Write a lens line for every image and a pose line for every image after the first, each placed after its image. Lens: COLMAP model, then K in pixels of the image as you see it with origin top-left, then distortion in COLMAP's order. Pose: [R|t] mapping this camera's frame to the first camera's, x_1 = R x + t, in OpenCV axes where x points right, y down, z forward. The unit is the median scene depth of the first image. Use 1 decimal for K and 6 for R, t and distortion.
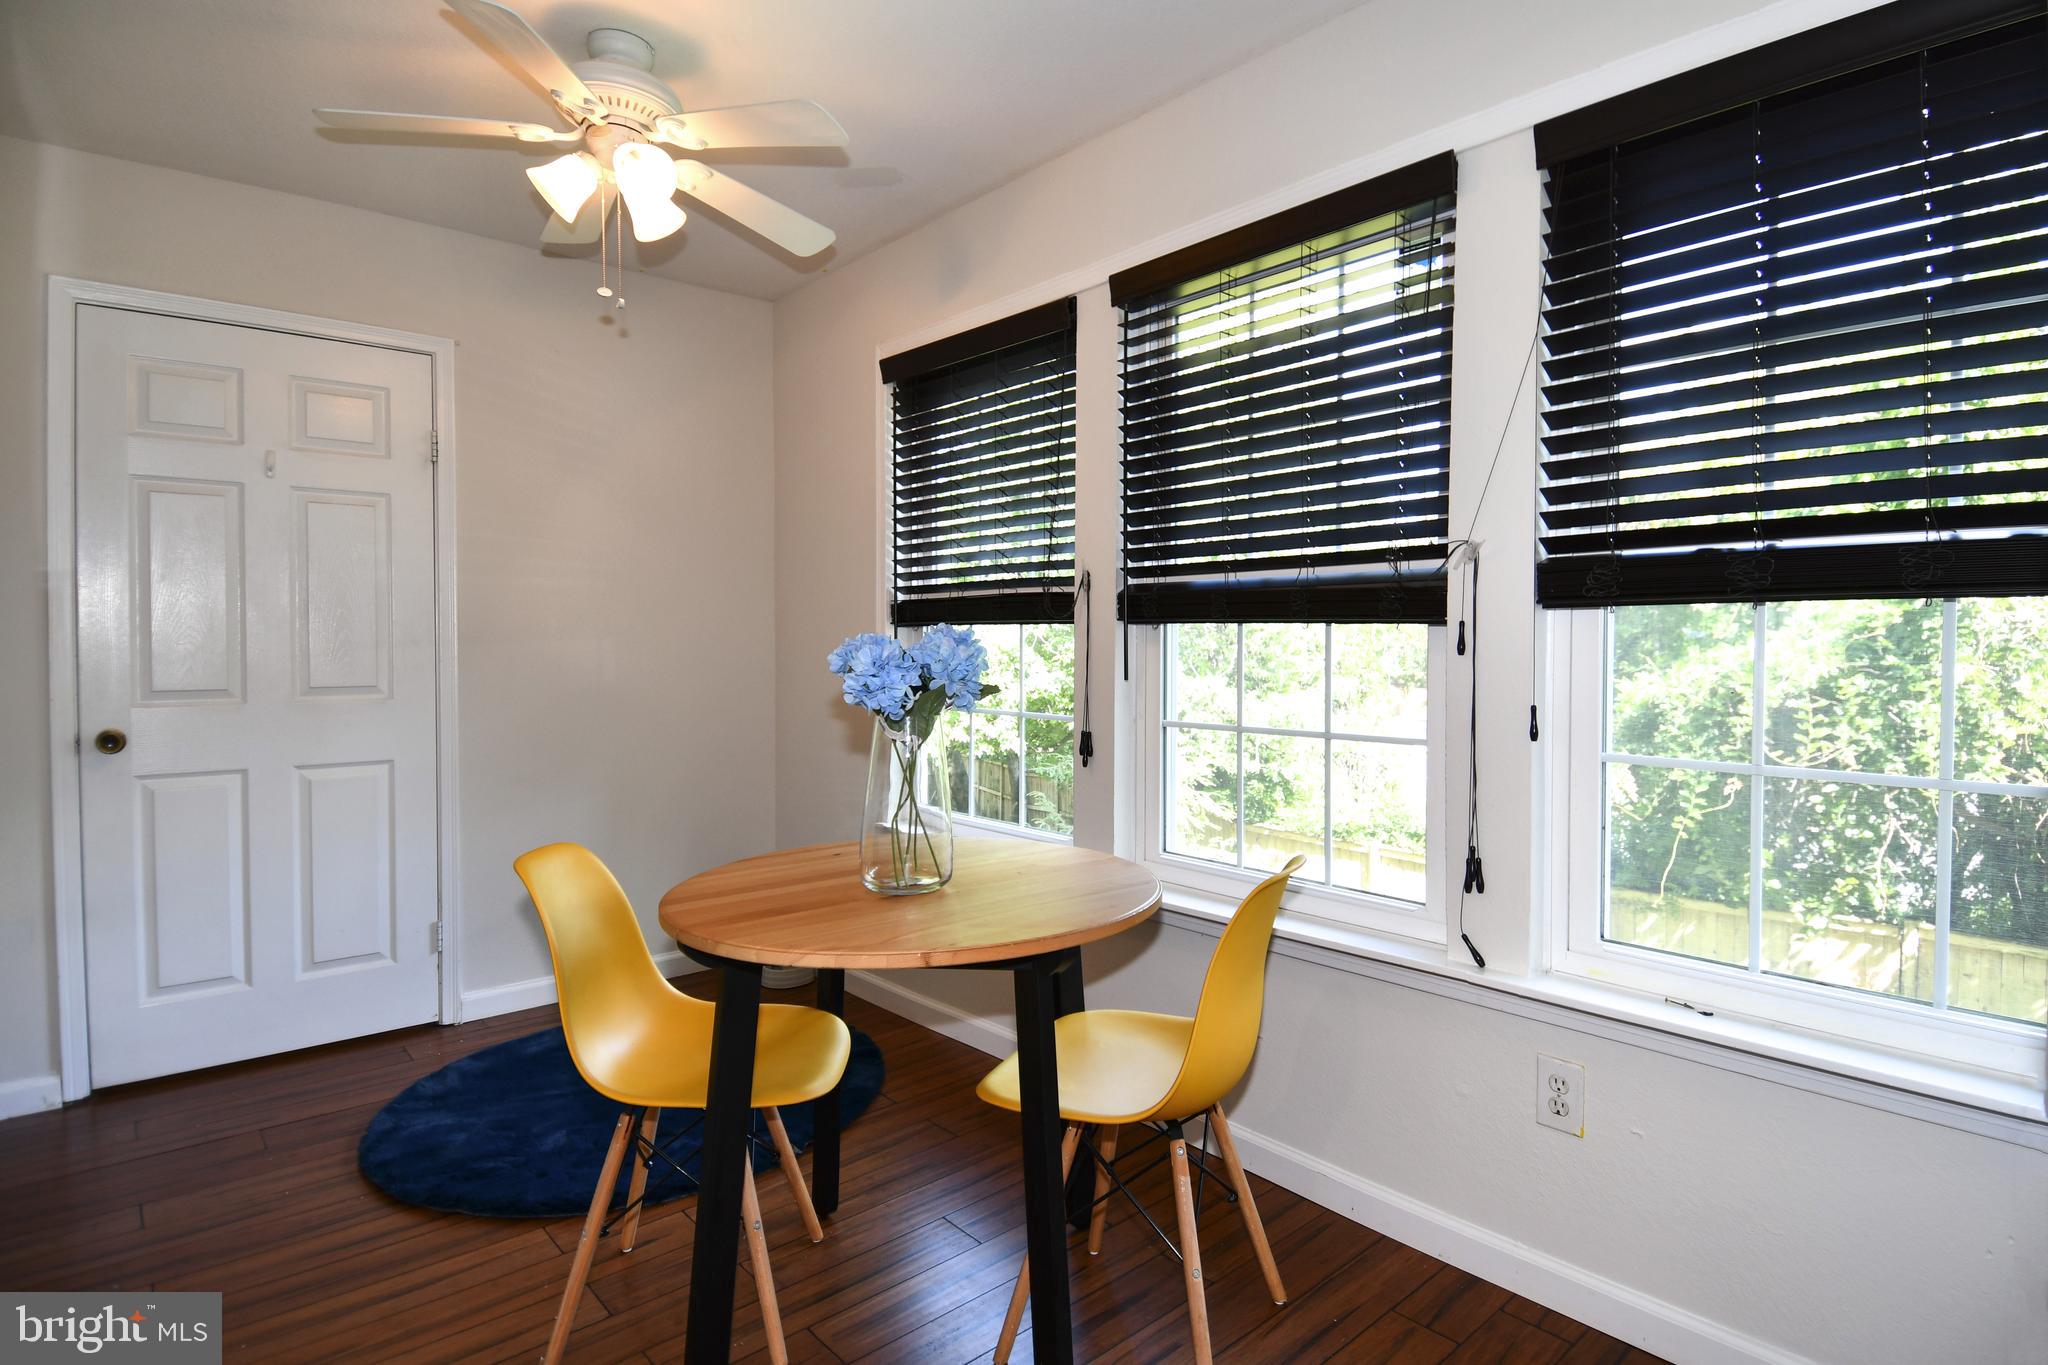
lens RADIAL K [[1058.0, 0, 1025.8], [0, 1058.0, 652.1], [0, 0, 1]] dist [-0.000264, -0.026952]
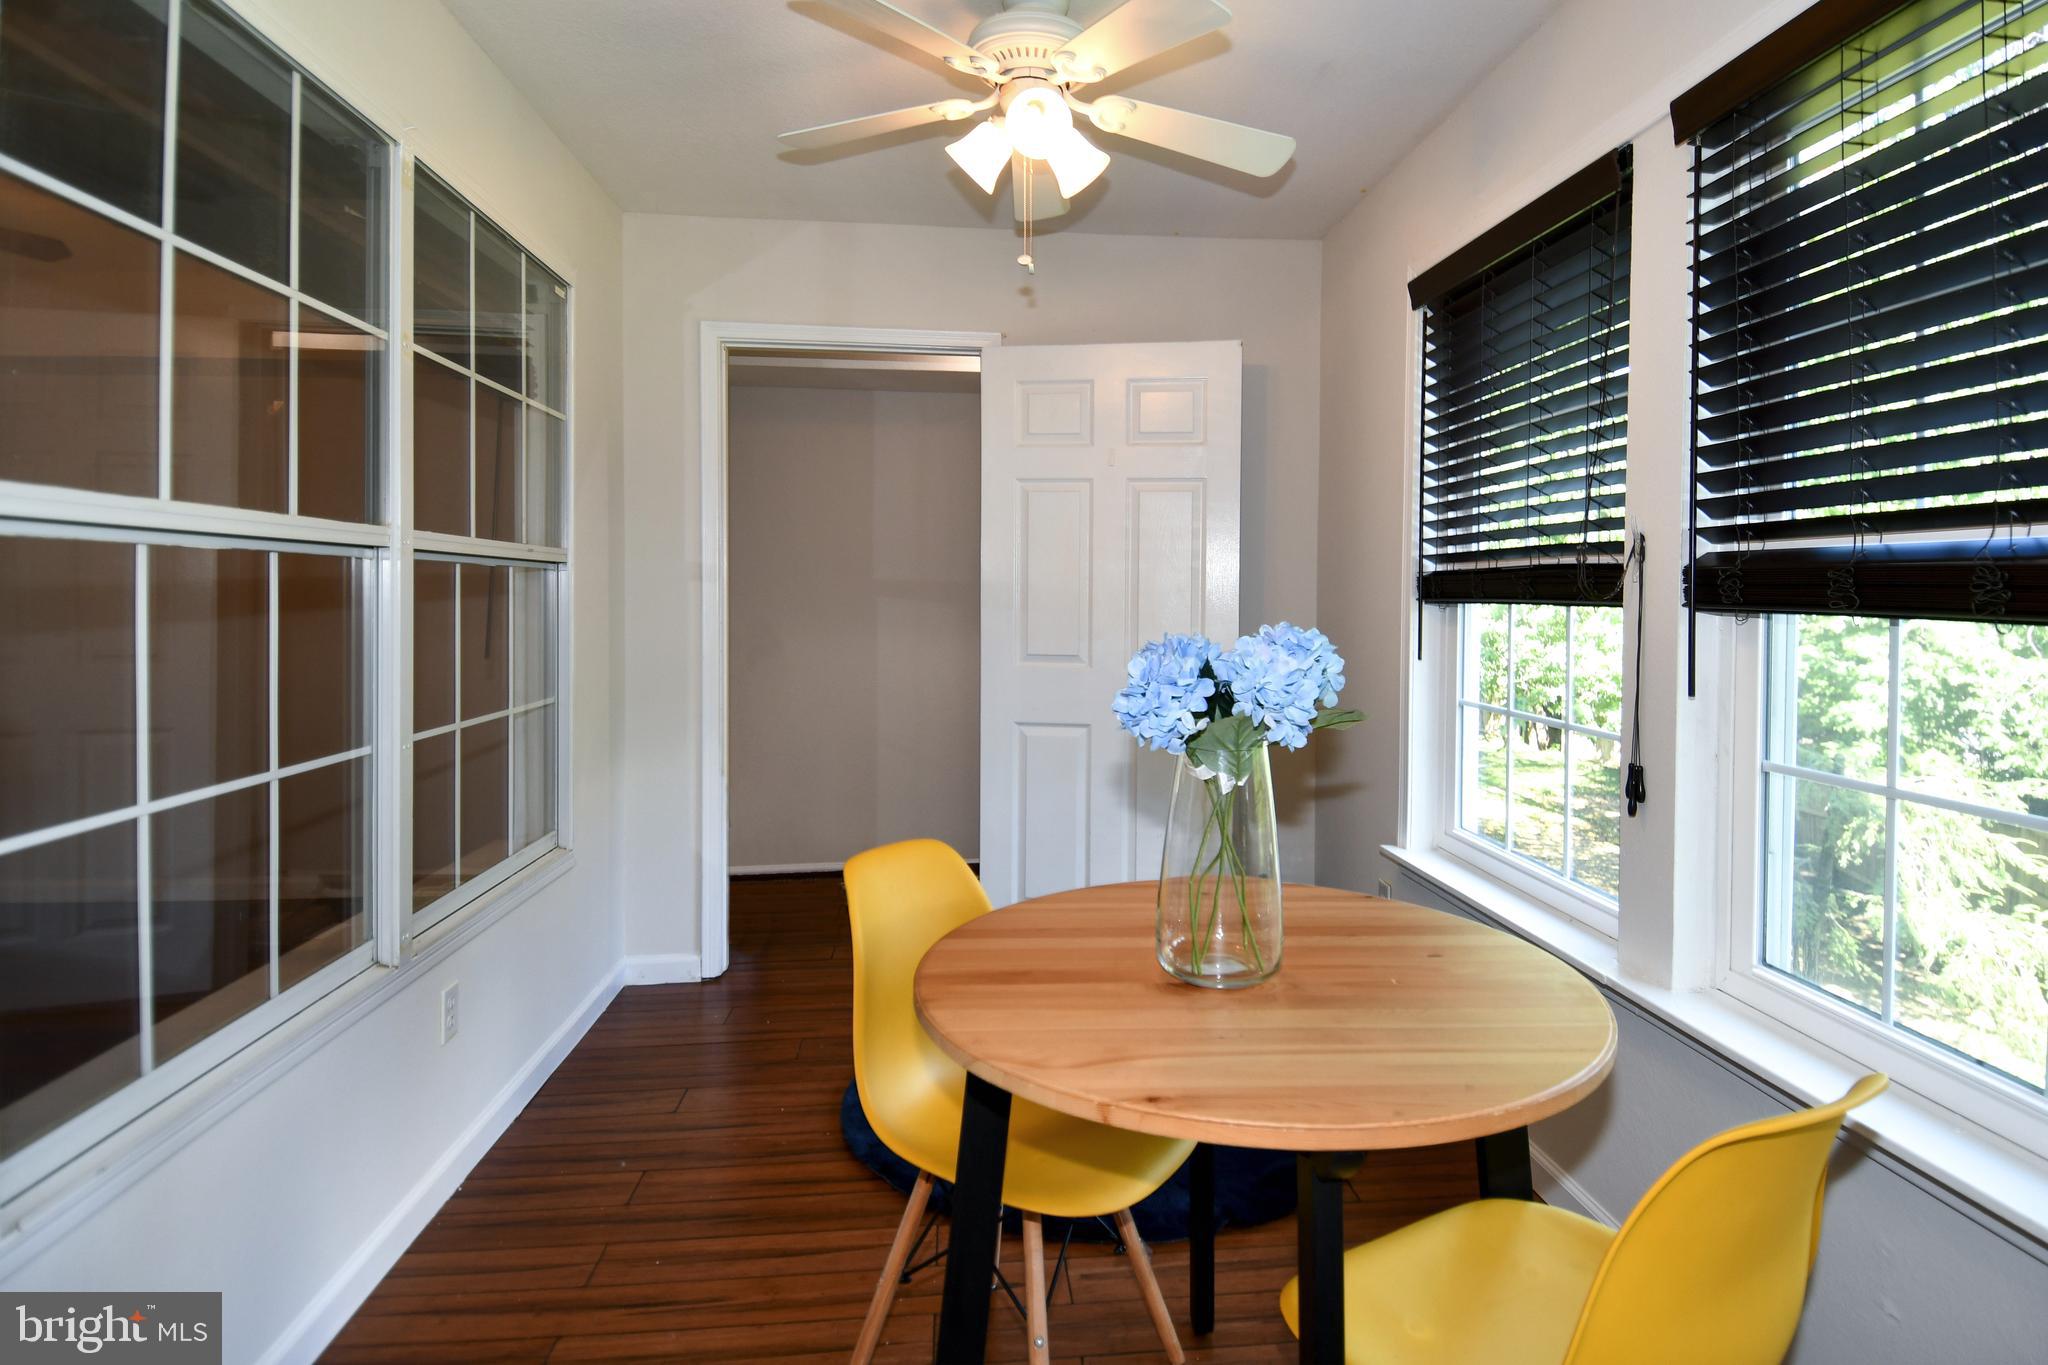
lens RADIAL K [[1052.8, 0, 1029.2], [0, 1052.8, 603.4], [0, 0, 1]] dist [-0.002375, -0.002148]
pose [[0.806716, 0.010830, -0.590840, 0.146126], [-0.012446, 0.999922, 0.001336, -0.026812], [0.590809, 0.006276, 0.806787, 0.206075]]
